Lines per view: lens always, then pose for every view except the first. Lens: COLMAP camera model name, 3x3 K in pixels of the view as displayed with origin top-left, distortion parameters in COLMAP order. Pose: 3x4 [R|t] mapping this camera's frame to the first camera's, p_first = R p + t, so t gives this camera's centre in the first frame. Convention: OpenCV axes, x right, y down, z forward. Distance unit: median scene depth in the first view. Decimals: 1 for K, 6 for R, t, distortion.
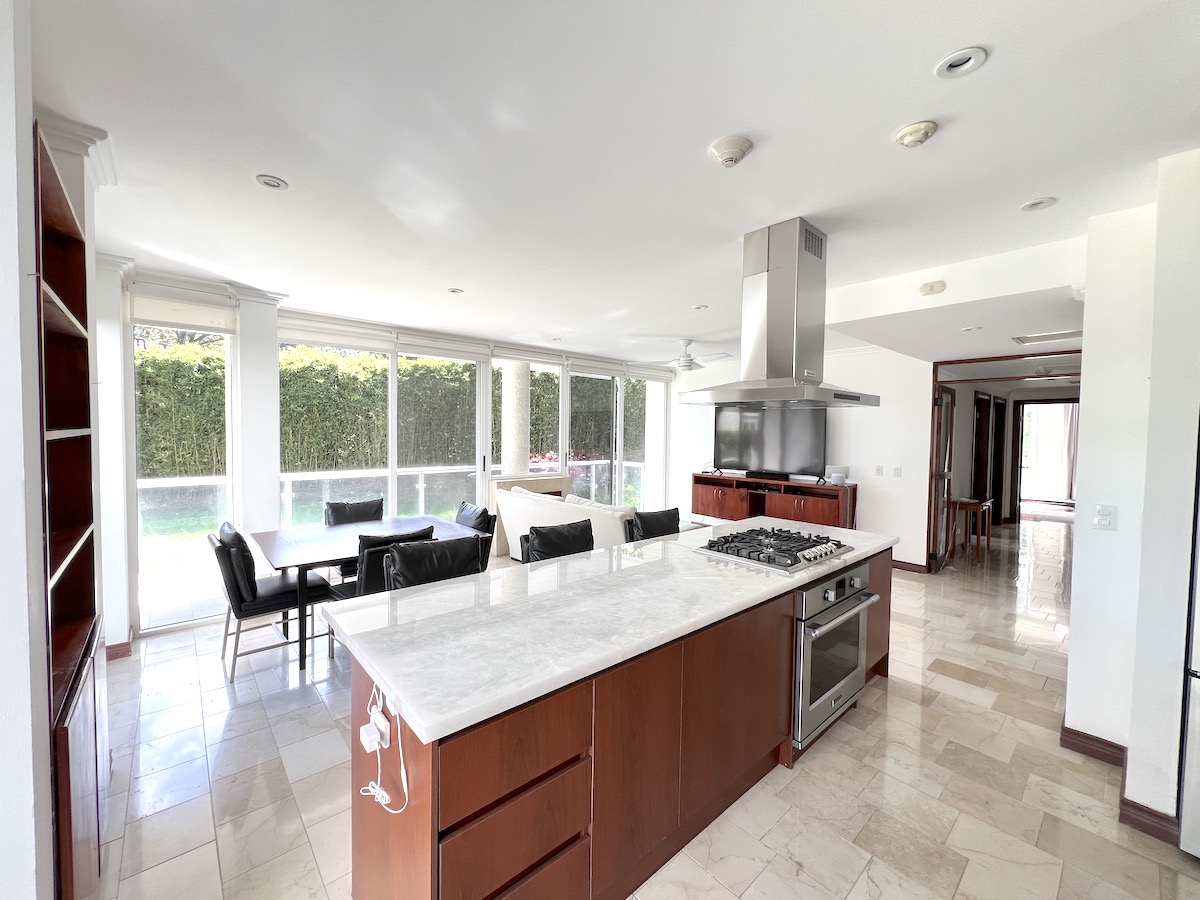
lens RADIAL K [[481.7, 0, 596.1], [0, 481.7, 447.2], [0, 0, 1]] dist [0.000060, 0.000408]
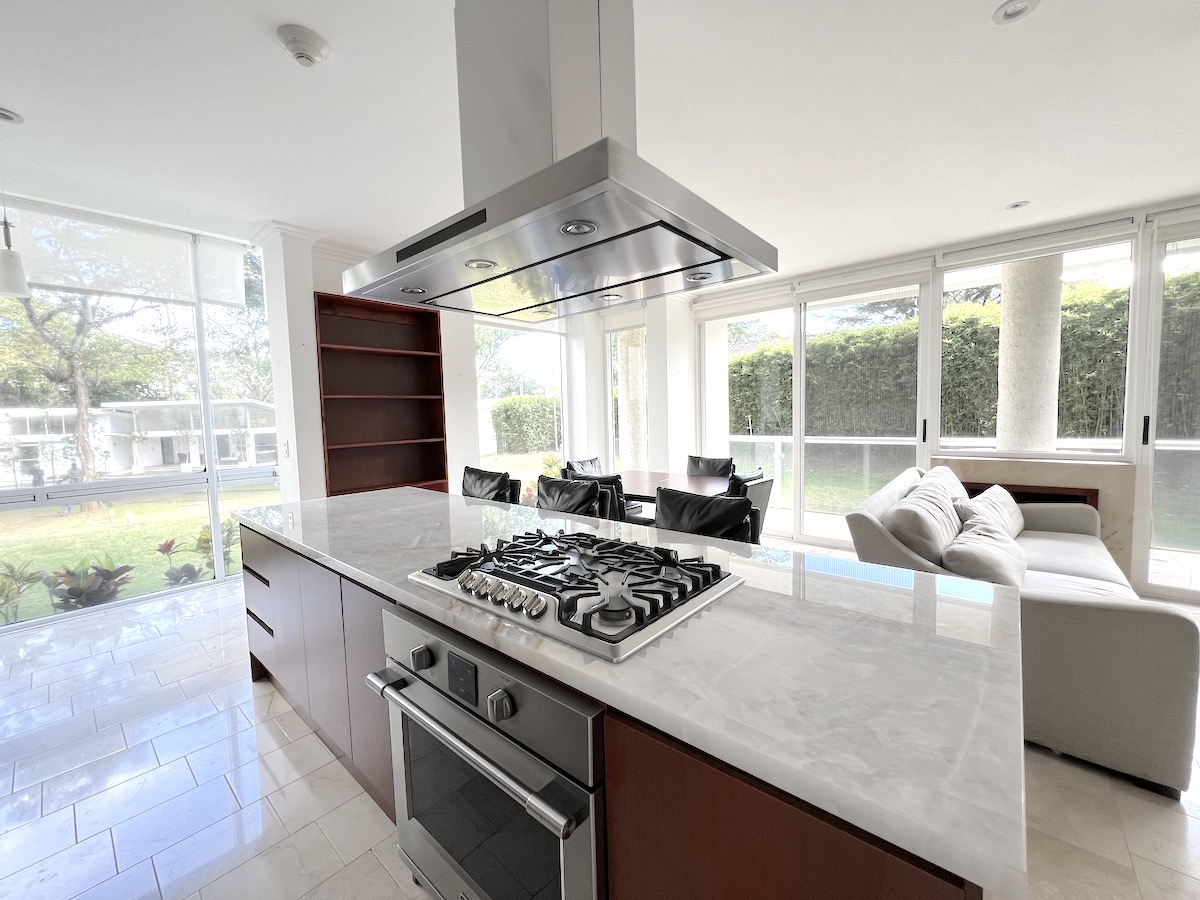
lens RADIAL K [[481.7, 0, 594.9], [0, 481.7, 448.3], [0, 0, 1]] dist [0.000060, 0.000408]
pose [[0.136043, 0.061050, -0.988820, 0.404736], [-0.008922, 0.998135, 0.060397, 0.020092], [0.990663, 0.000605, 0.136334, 0.446495]]
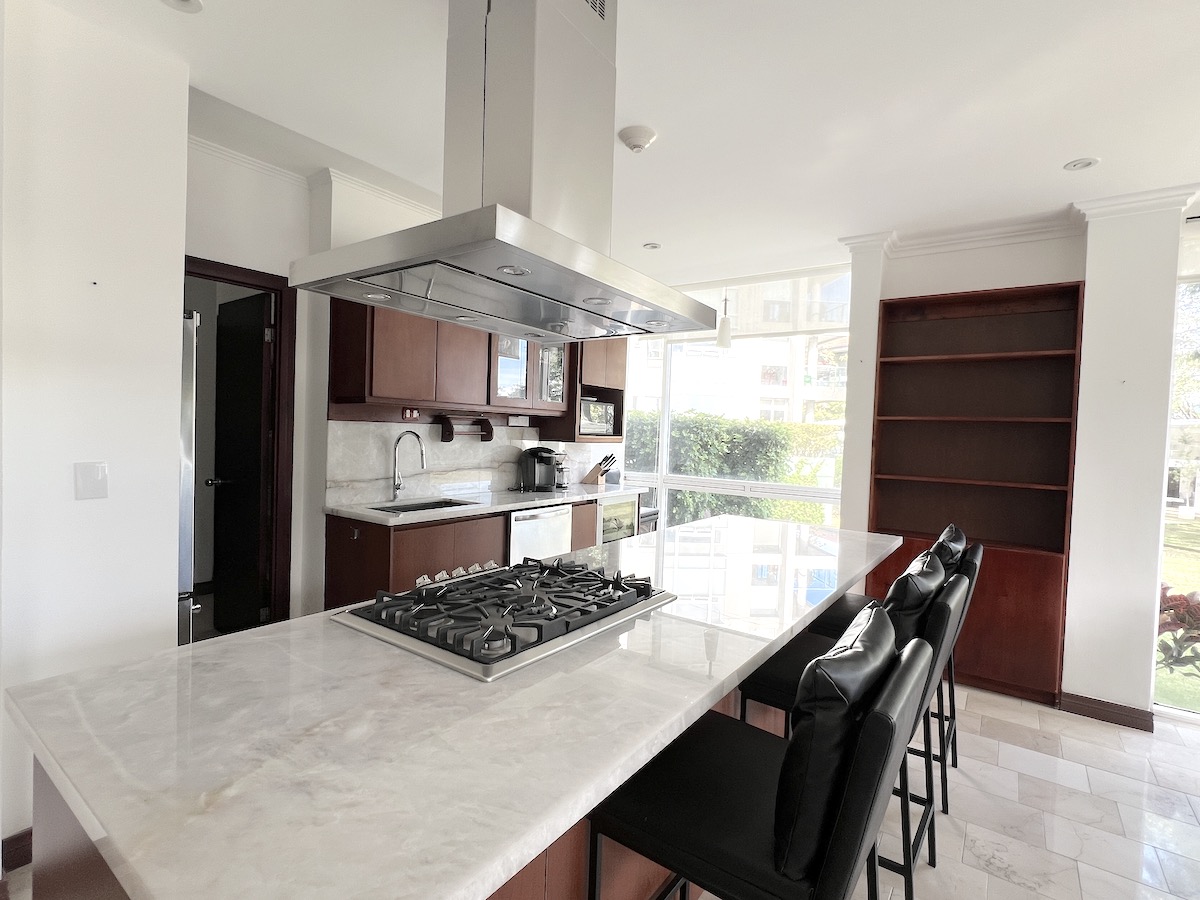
lens RADIAL K [[582.0, 0, 597.0], [0, 582.0, 449.8], [0, 0, 1]] dist [-0.006080, -0.001184]
pose [[-0.975785, -0.039659, -0.215105, 0.198096], [-0.054879, 0.996359, 0.065253, 0.005394], [0.211734, 0.075478, -0.974408, 0.740395]]
